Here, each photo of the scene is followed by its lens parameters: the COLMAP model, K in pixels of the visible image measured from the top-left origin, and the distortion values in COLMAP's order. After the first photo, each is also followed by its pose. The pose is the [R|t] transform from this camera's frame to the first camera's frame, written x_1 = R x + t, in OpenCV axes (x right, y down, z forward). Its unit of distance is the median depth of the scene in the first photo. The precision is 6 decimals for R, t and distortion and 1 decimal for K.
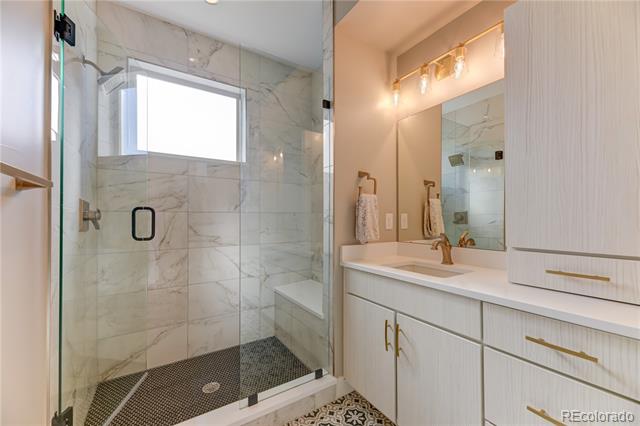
lens RADIAL K [[255.3, 0, 322.9], [0, 255.3, 207.7], [0, 0, 1]] dist [0.001206, -0.000269]
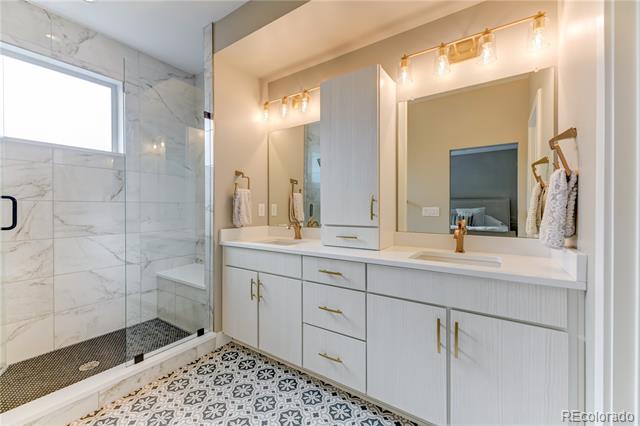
lens RADIAL K [[255.3, 0, 322.9], [0, 255.3, 207.7], [0, 0, 1]] dist [0.001206, -0.000269]
pose [[0.919219, 0.000428, 0.393746, 0.035985], [-0.015845, 0.999230, 0.035905, -0.009905], [-0.393427, -0.039243, 0.918518, -0.314648]]
